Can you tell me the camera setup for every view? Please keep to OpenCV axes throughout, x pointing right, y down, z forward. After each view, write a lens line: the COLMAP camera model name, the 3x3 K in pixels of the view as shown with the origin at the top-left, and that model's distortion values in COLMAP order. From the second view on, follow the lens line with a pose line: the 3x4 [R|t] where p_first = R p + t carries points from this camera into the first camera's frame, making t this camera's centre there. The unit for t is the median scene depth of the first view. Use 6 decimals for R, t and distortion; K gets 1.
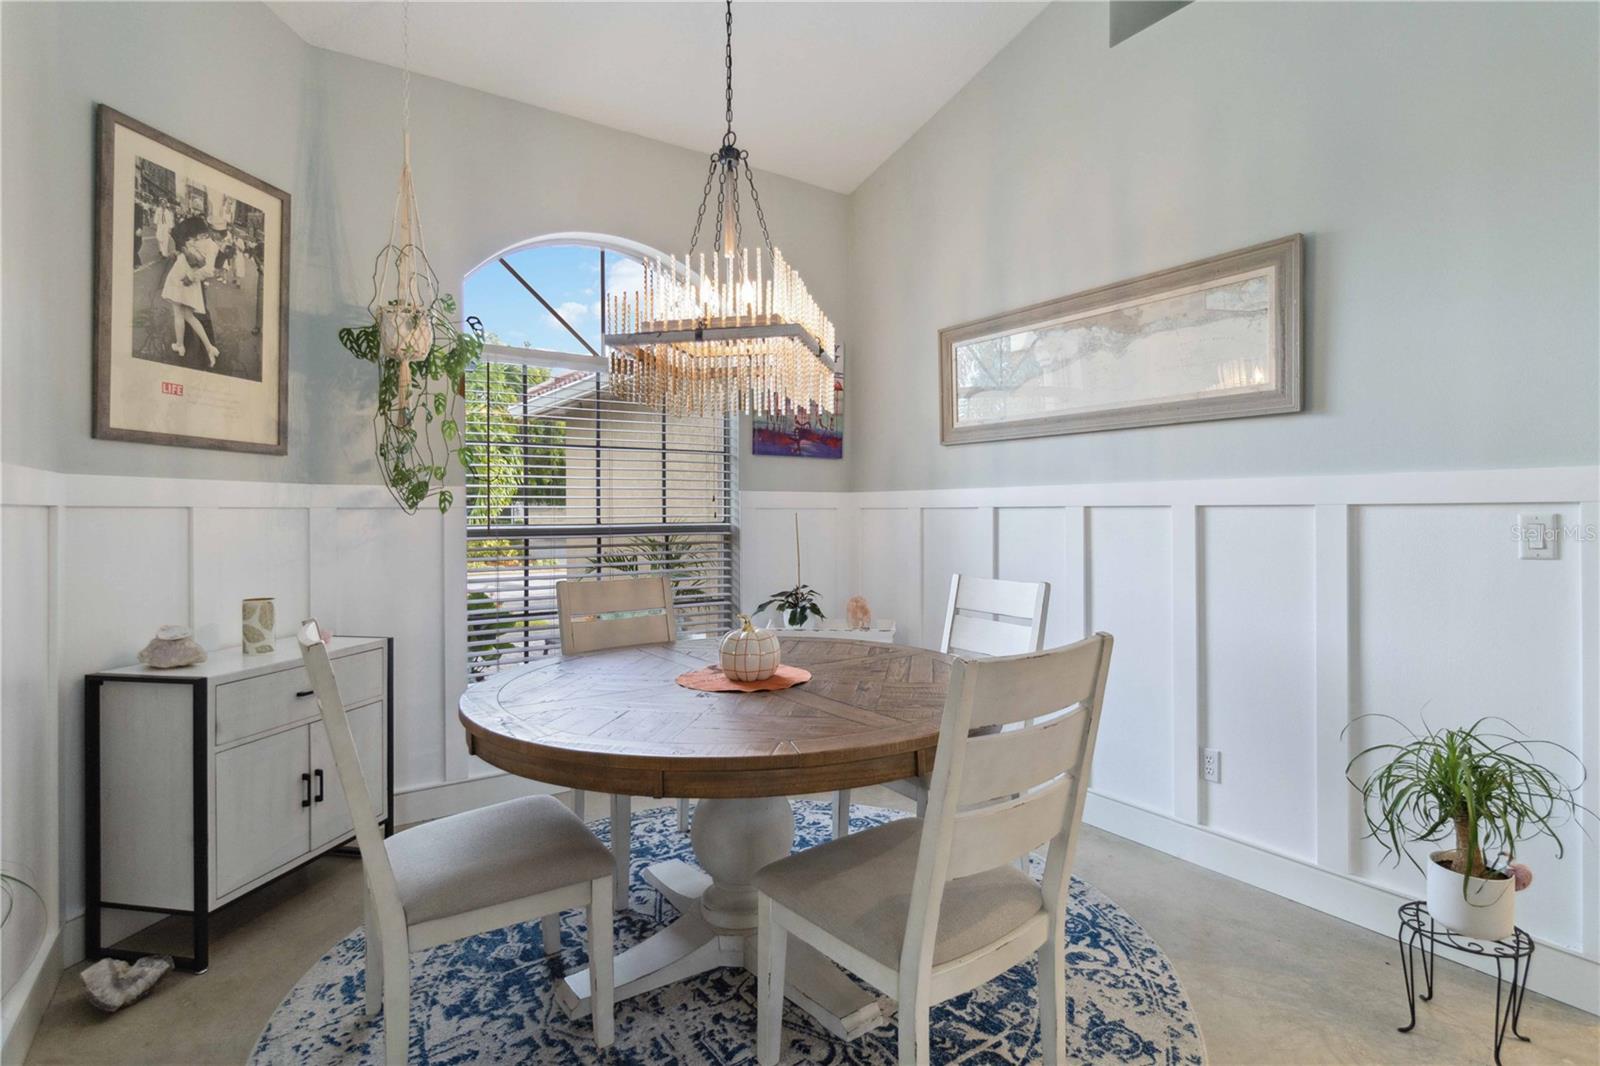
lens RADIAL K [[808.3, 0, 822.0], [0, 808.3, 509.3], [0, 0, 1]] dist [0.001717, 0.000029]
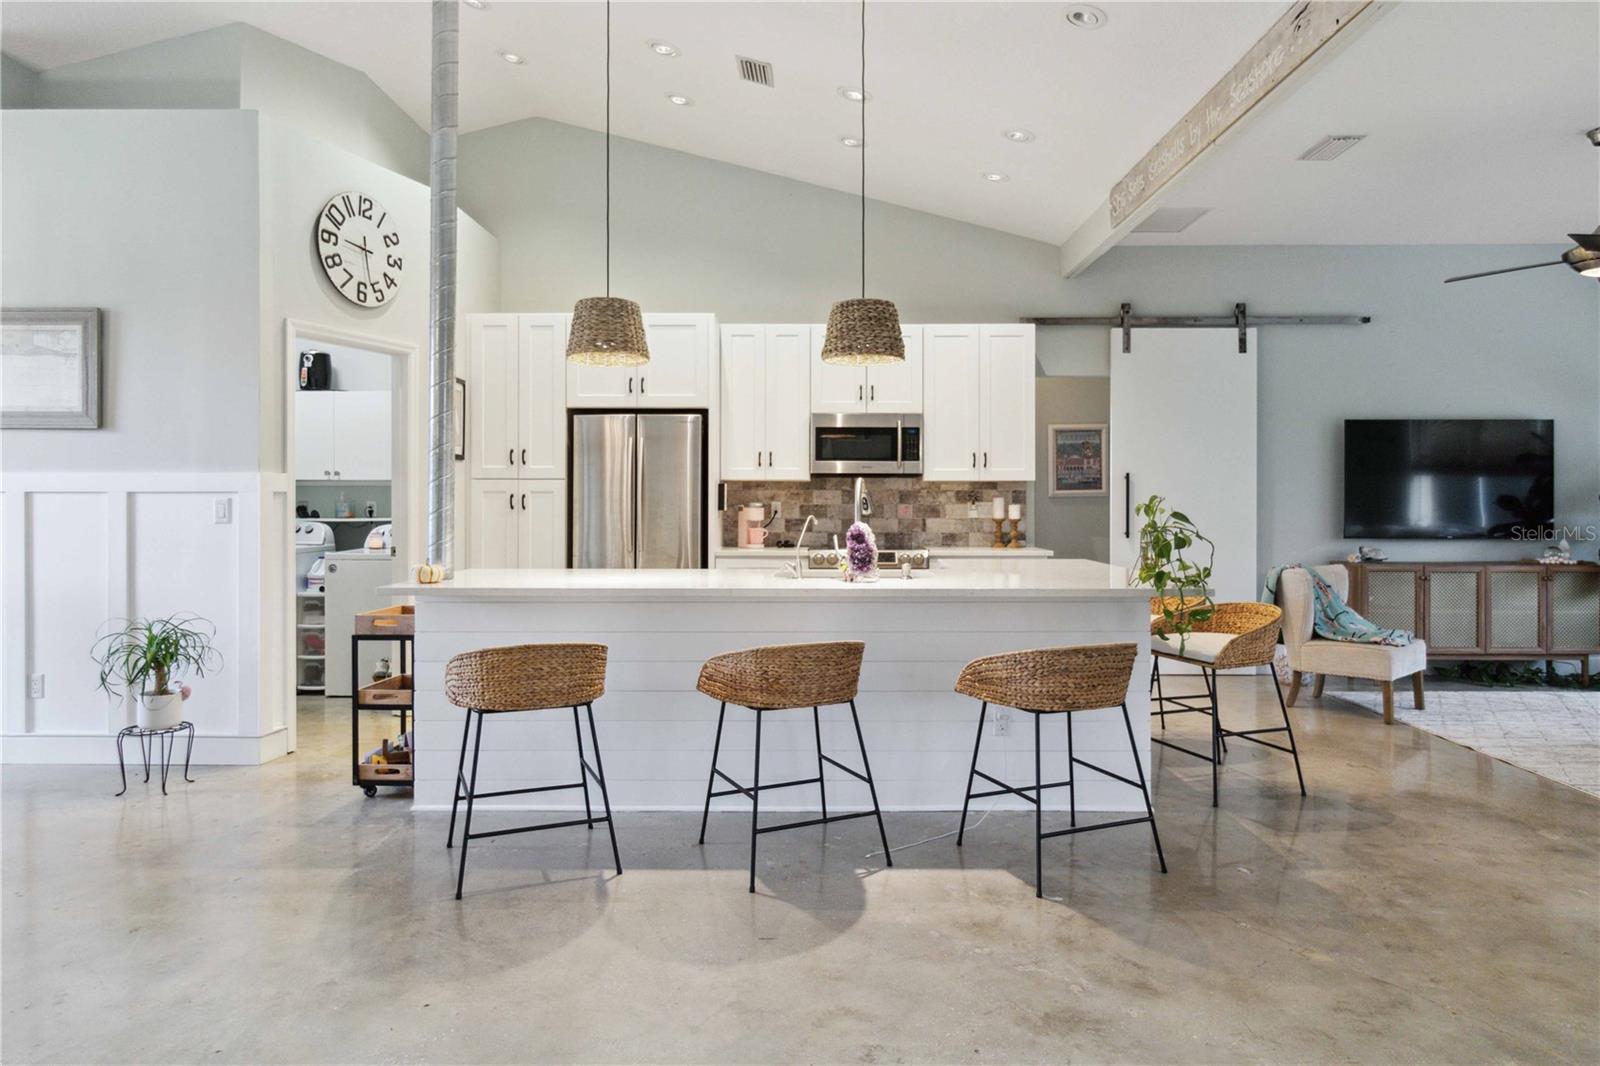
lens RADIAL K [[969.7, 0, 803.4], [0, 969.7, 494.3], [0, 0, 1]] dist [0.004260, -0.000341]
pose [[0.590969, 0.005597, 0.806675, -0.073616], [-0.006000, 0.999979, -0.002543, -0.003921], [-0.806672, -0.003337, 0.590990, -1.055380]]
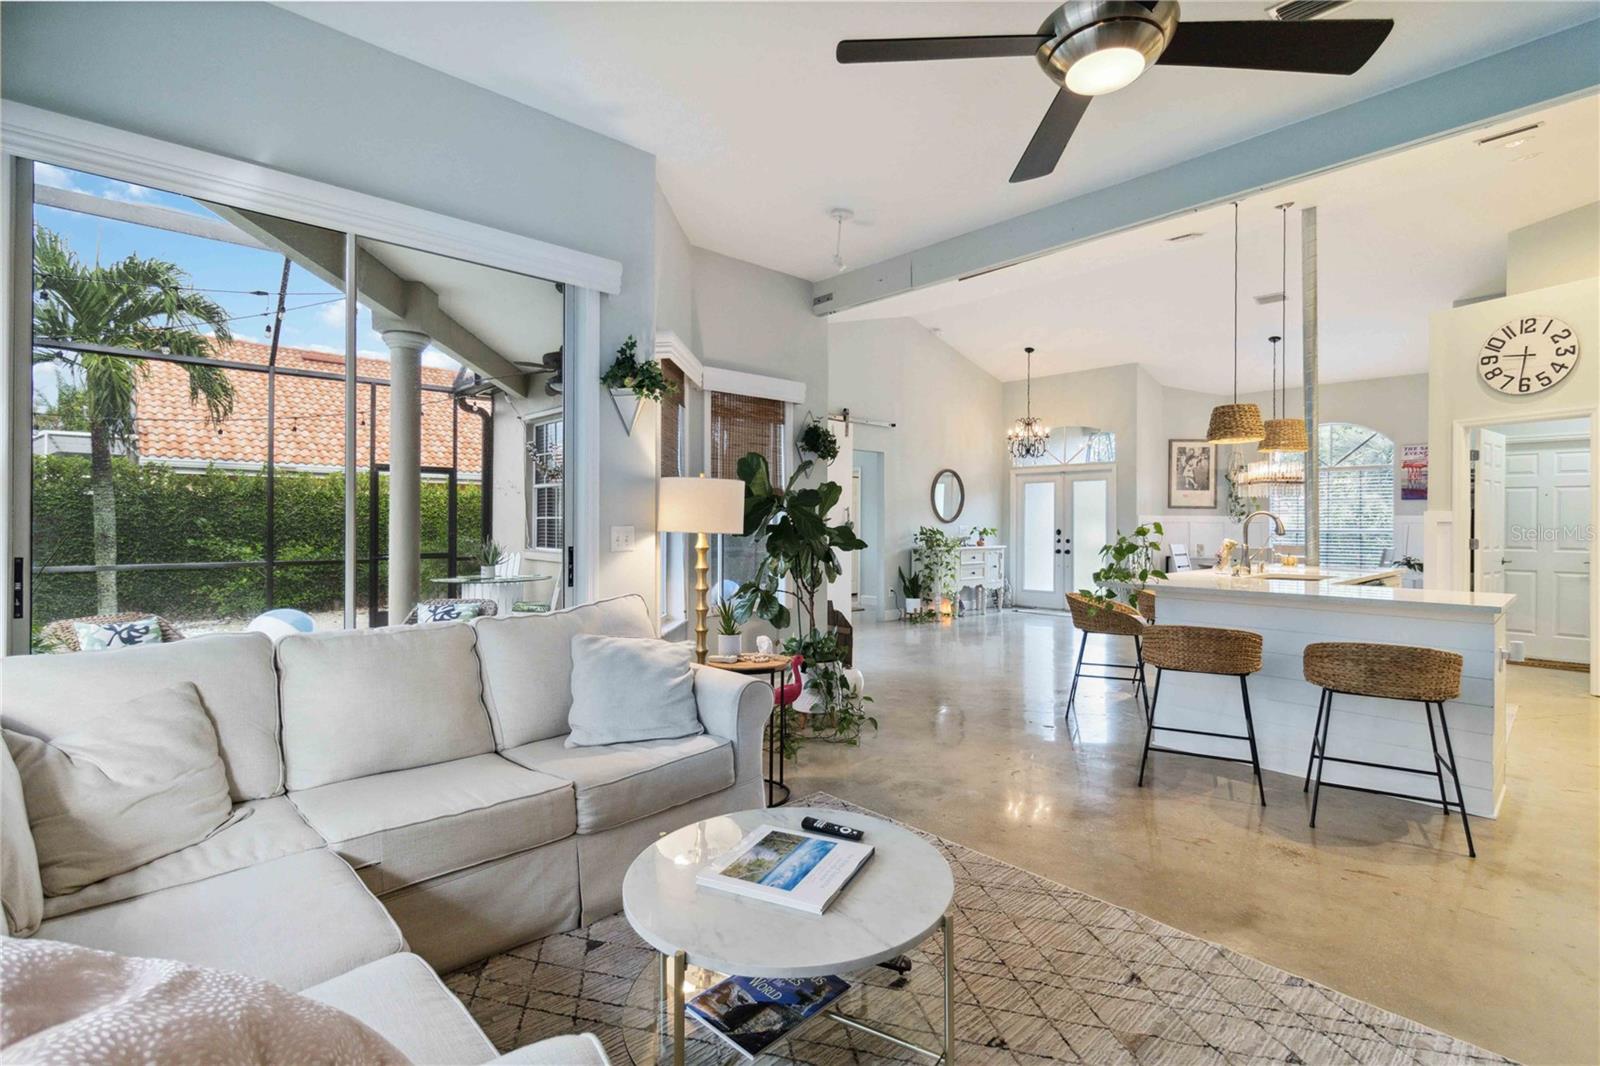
lens RADIAL K [[742.0, 0, 808.2], [0, 742.0, 521.9], [0, 0, 1]] dist [0.003330, 0.000816]
pose [[0.127752, 0.001234, -0.991805, 2.960136], [0.001544, 0.999998, 0.001443, -0.013813], [0.991805, -0.001716, 0.127750, -1.568454]]
